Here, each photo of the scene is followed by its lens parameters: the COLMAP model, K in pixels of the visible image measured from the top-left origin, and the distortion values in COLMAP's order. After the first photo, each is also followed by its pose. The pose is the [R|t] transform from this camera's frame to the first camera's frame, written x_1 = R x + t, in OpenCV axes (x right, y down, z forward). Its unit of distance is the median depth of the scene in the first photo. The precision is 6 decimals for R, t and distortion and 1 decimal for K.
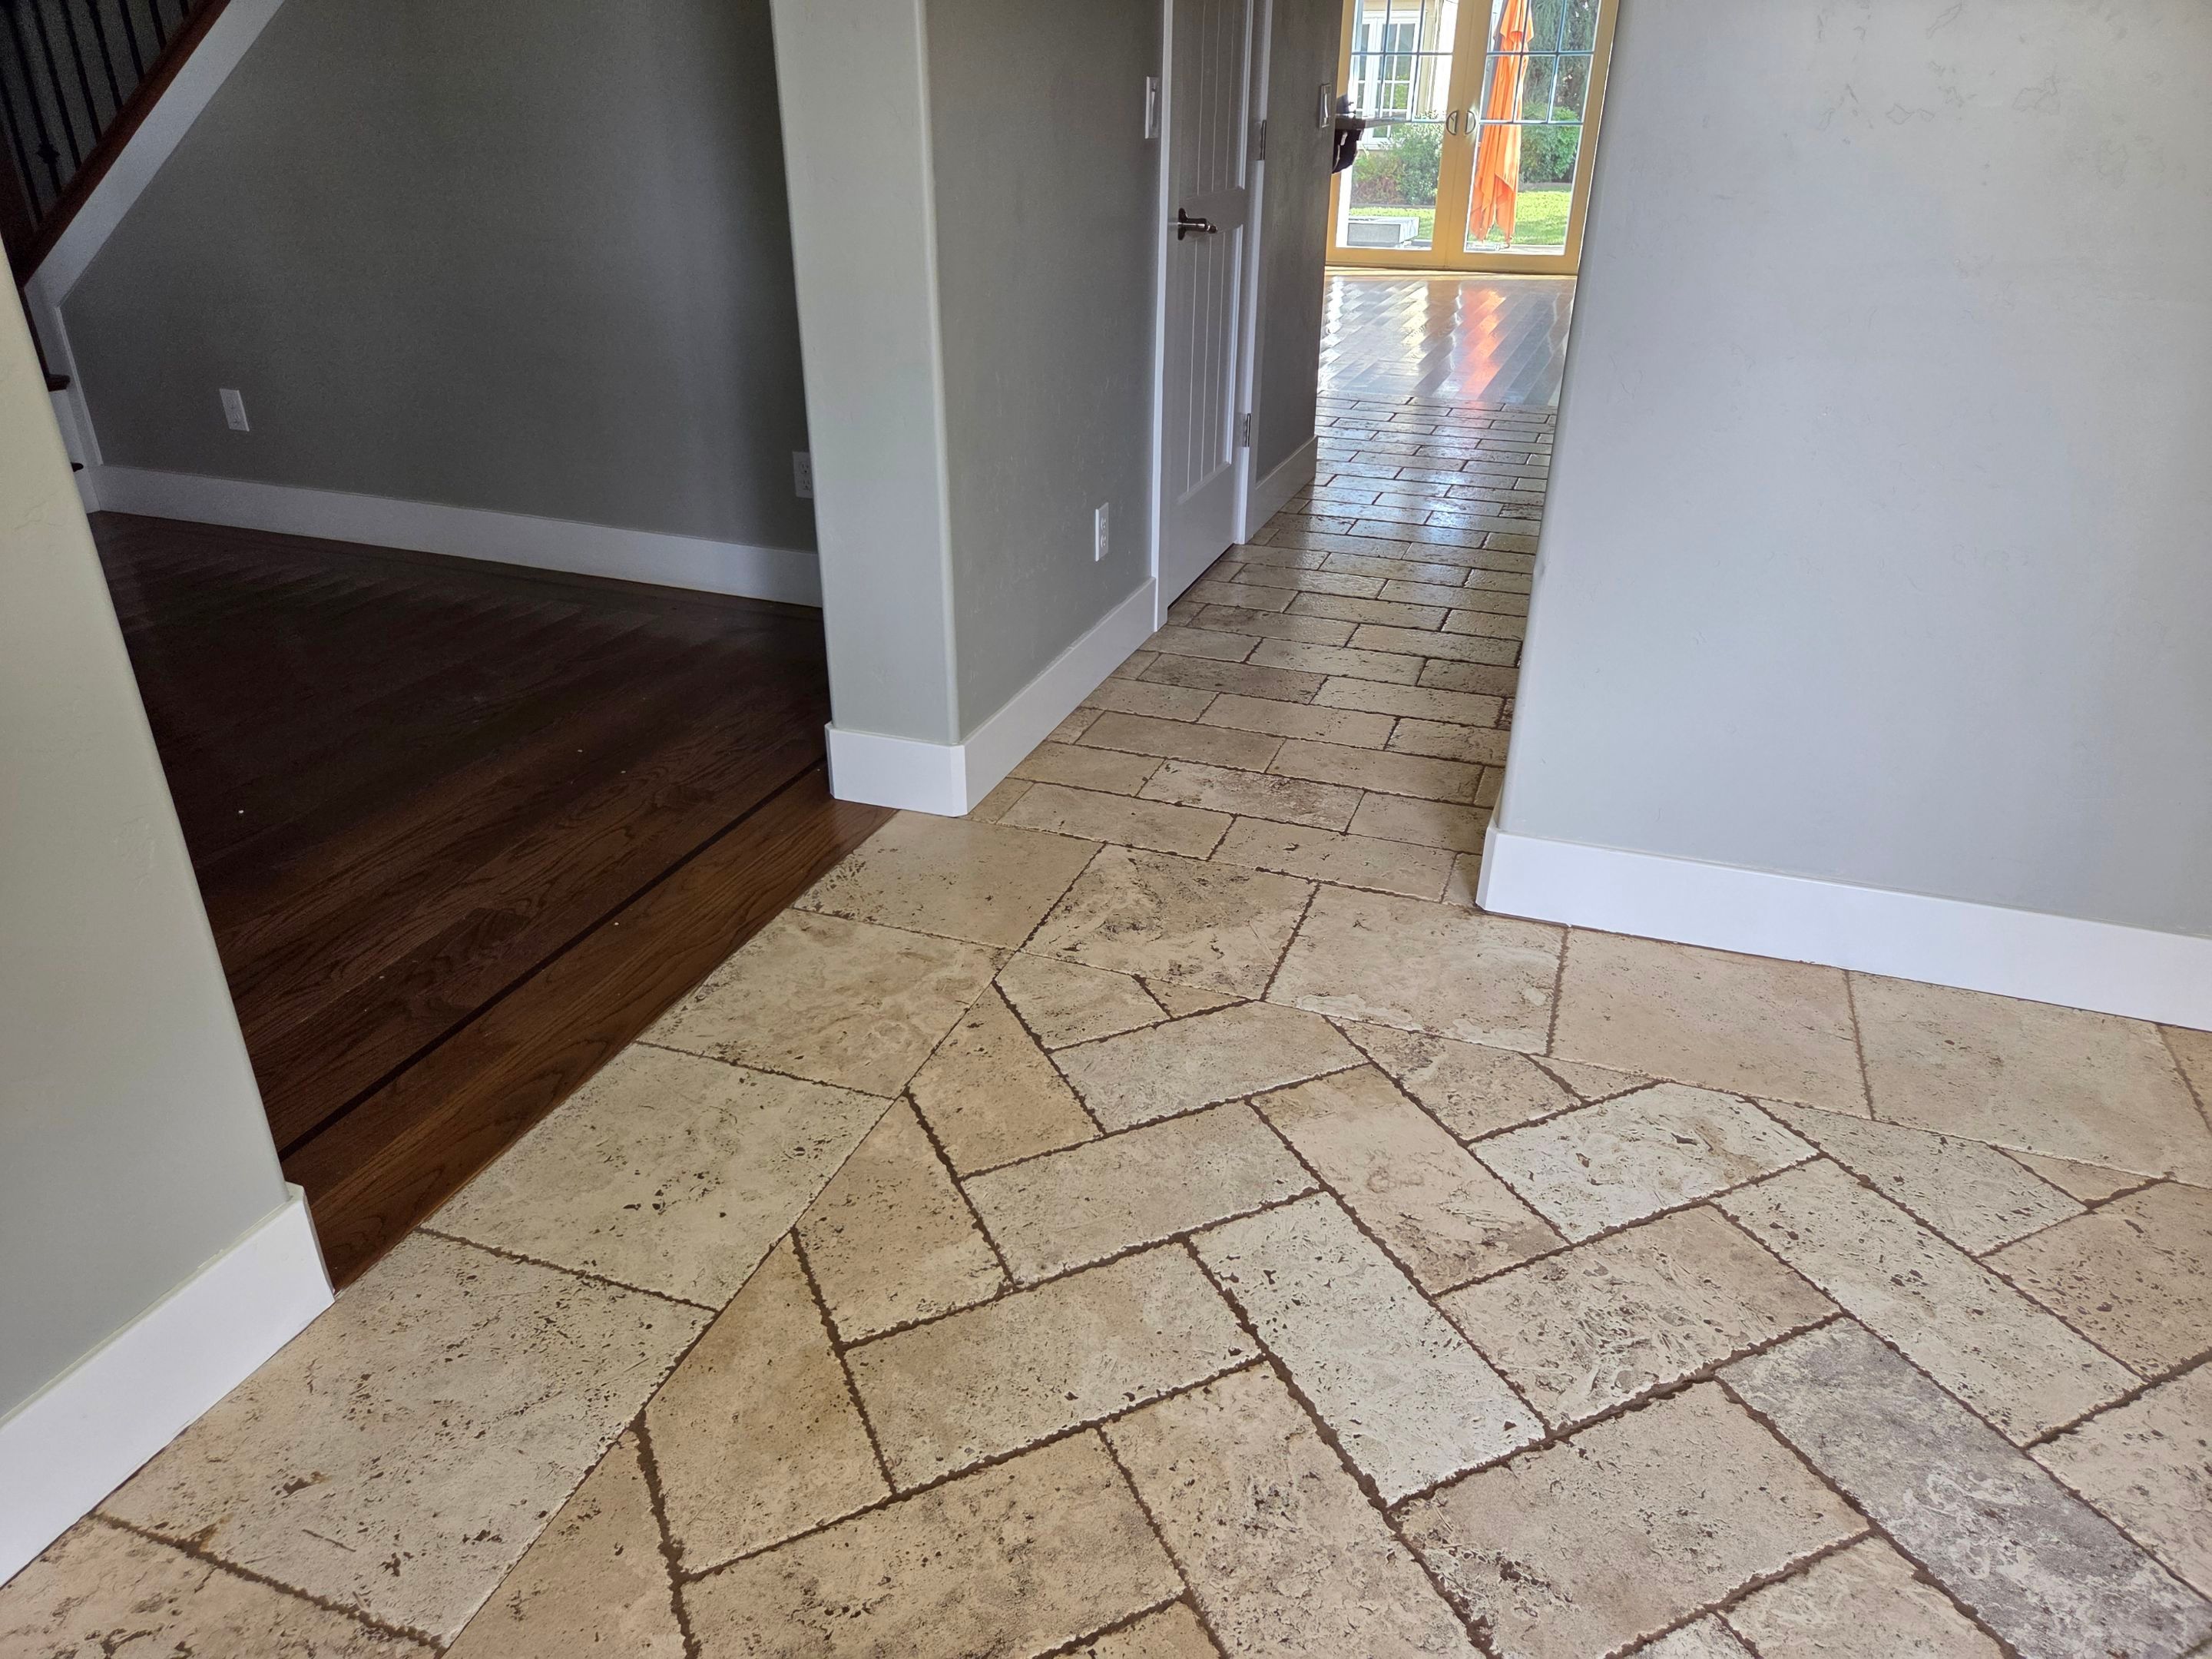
lens RADIAL K [[1477.4, 0, 1115.7], [0, 1477.4, 828.5], [0, 0, 1]] dist [0.064212, -0.046131]
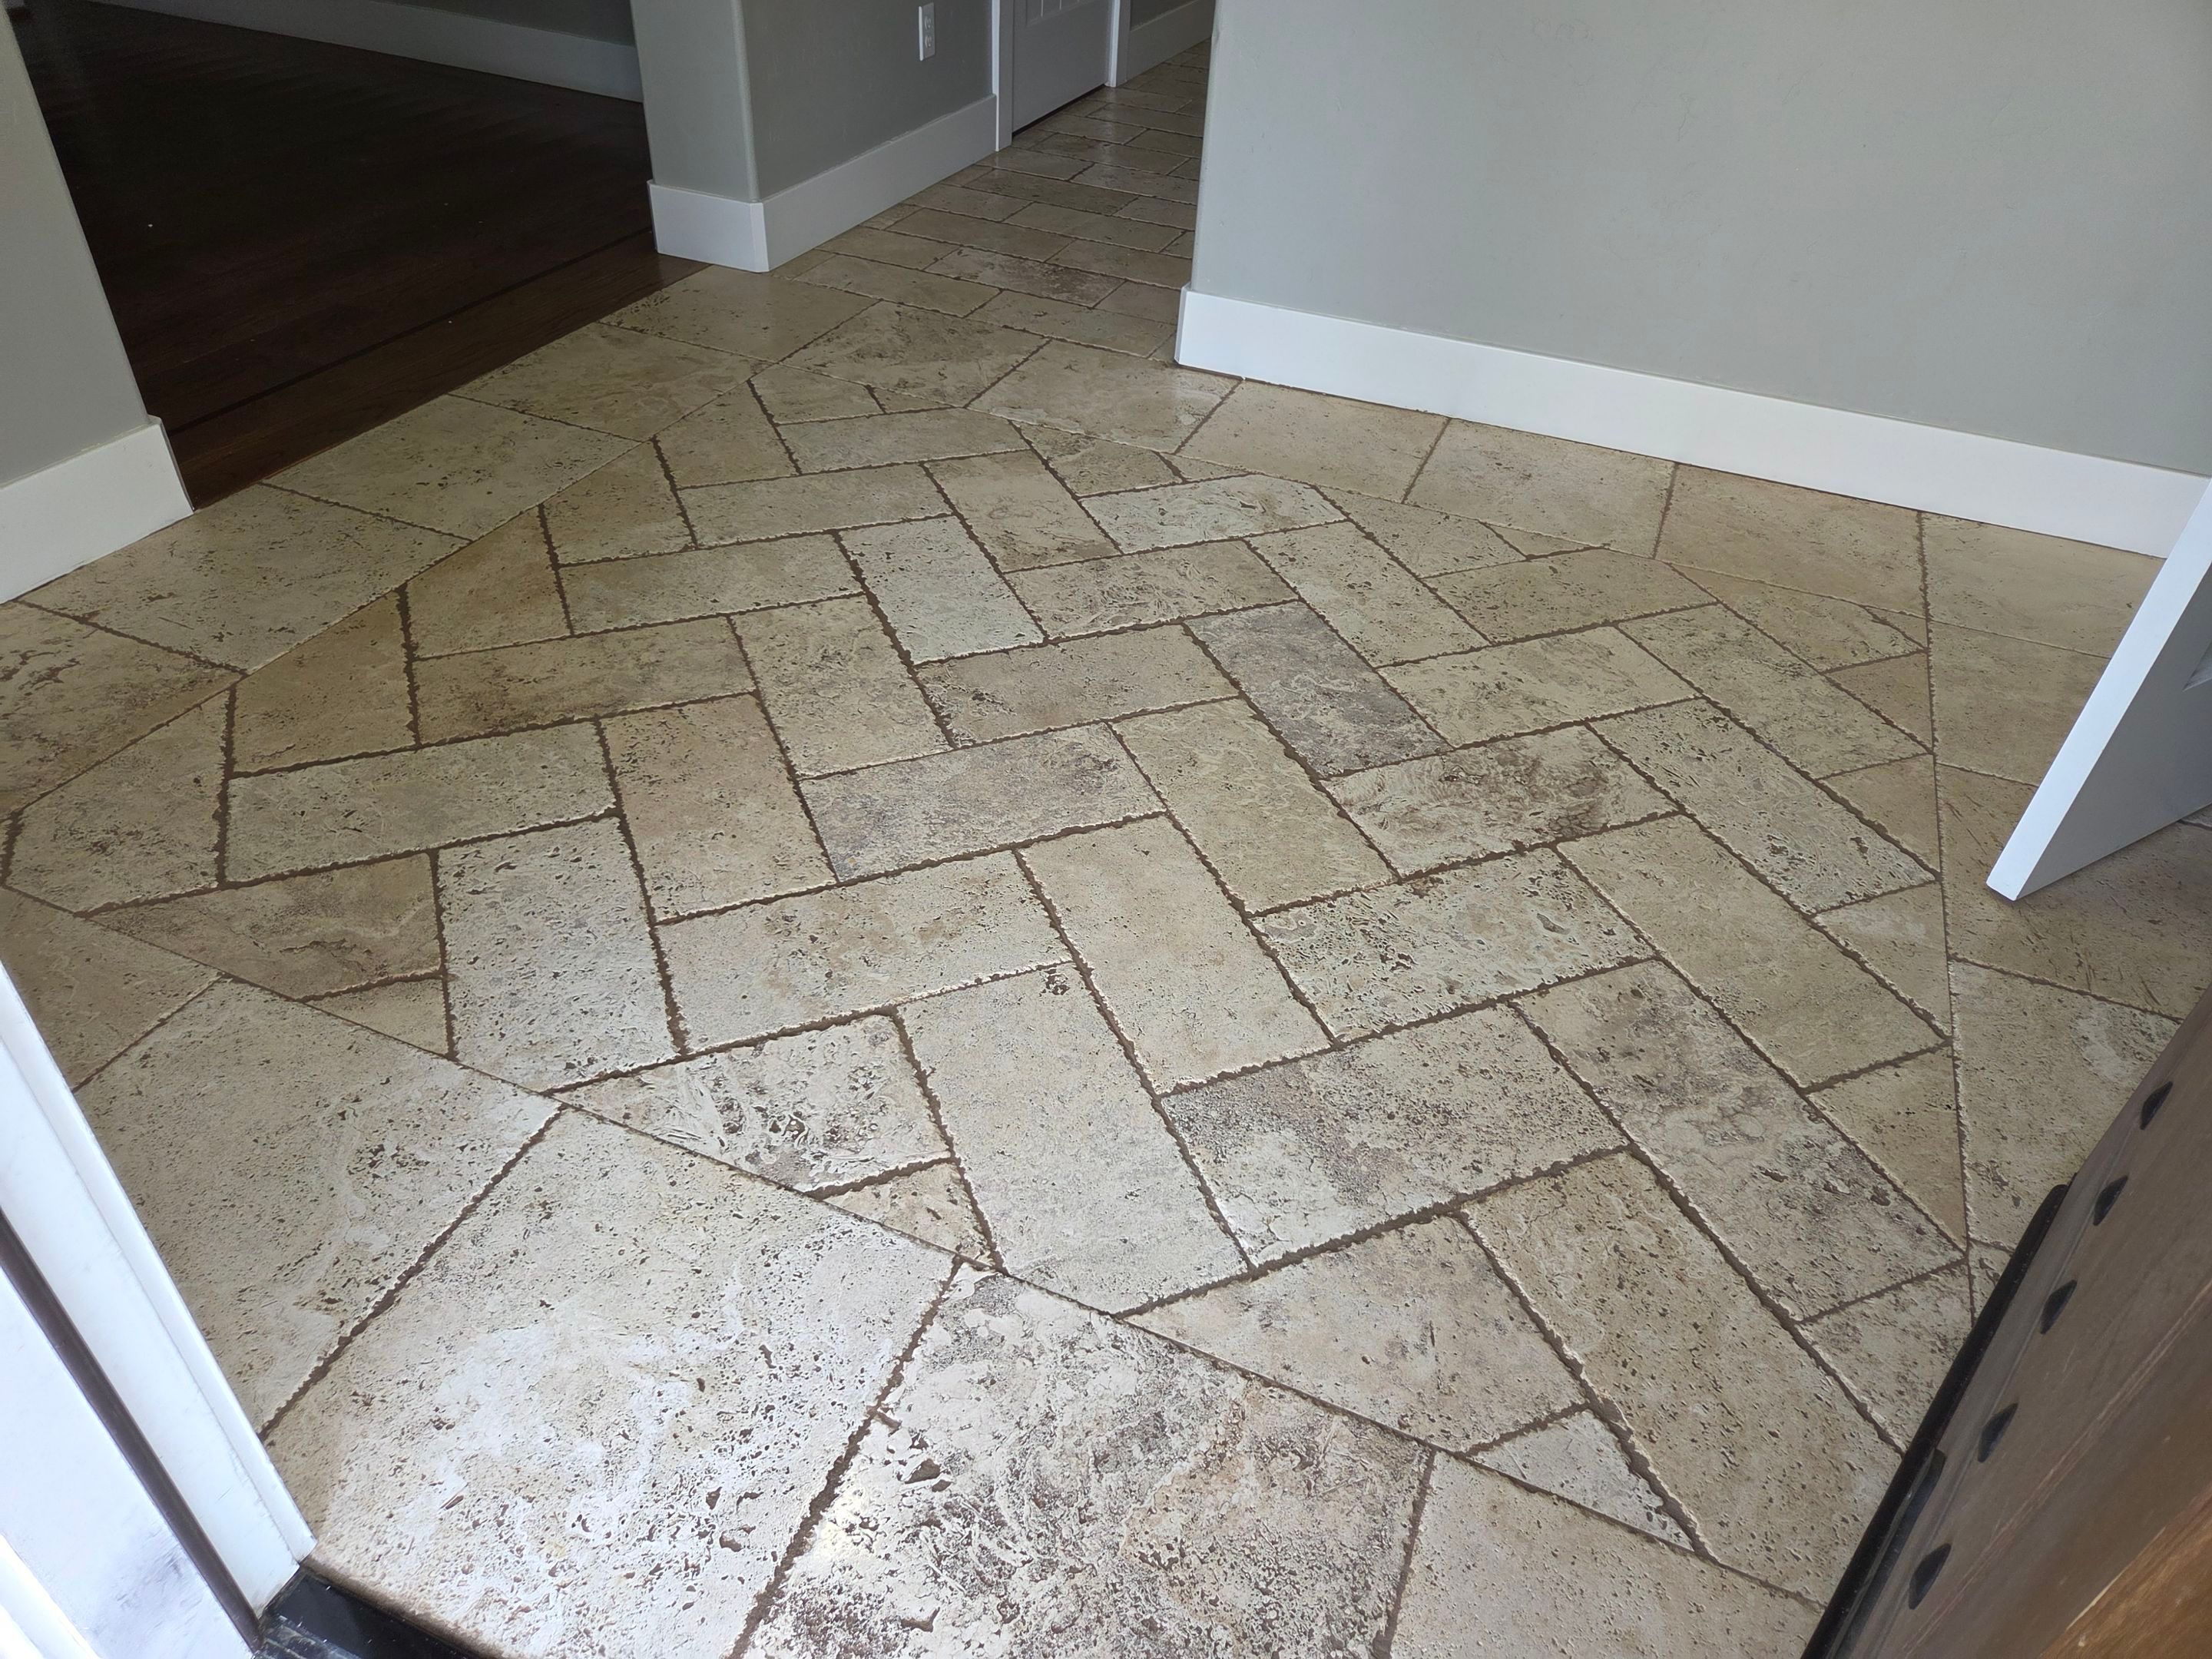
lens RADIAL K [[1477.4, 0, 1088.5], [0, 1477.4, 817.5], [0, 0, 1]] dist [0.064212, -0.046131]
pose [[0.997458, 0.068499, -0.019615, 0.326175], [-0.062989, 0.976388, 0.206636, 0.244408], [0.033306, -0.204876, 0.978221, -0.352943]]
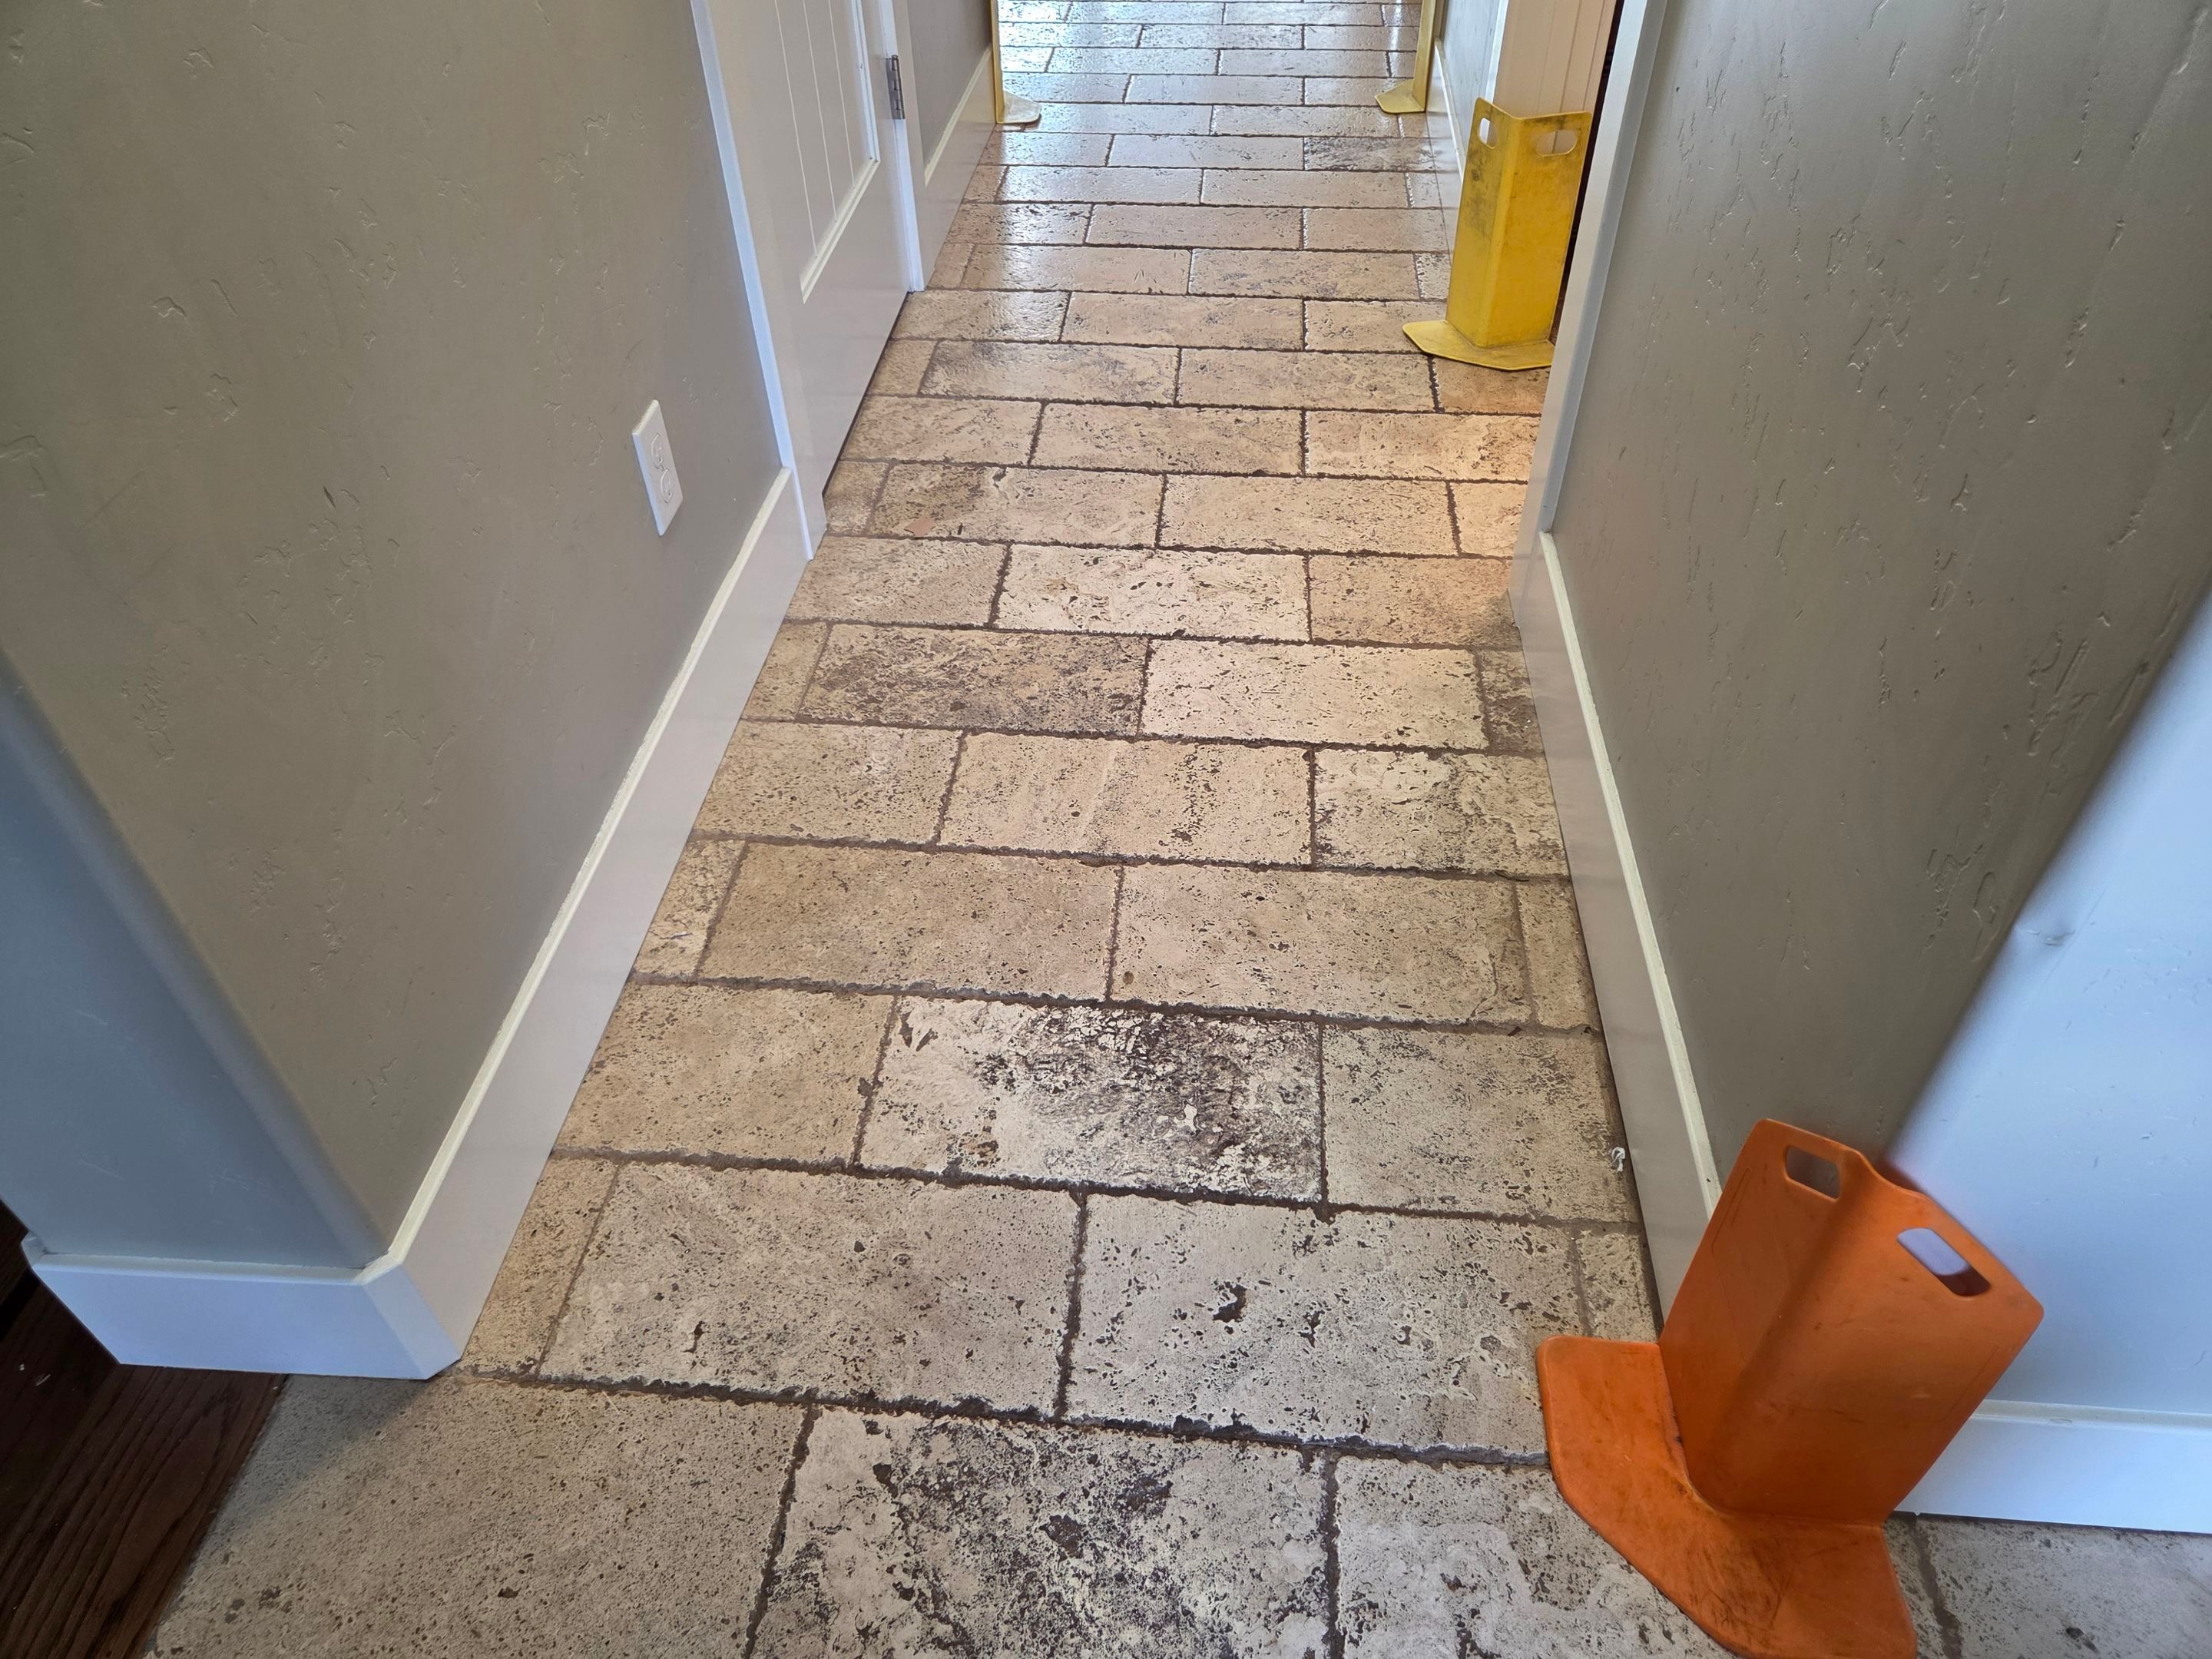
lens RADIAL K [[1477.4, 0, 1094.4], [0, 1477.4, 806.7], [0, 0, 1]] dist [0.064212, -0.046131]
pose [[0.970008, -0.185335, 0.157276, 0.056599], [0.133641, 0.947091, 0.291820, -0.421162], [-0.203039, -0.262049, 0.943454, 0.979859]]
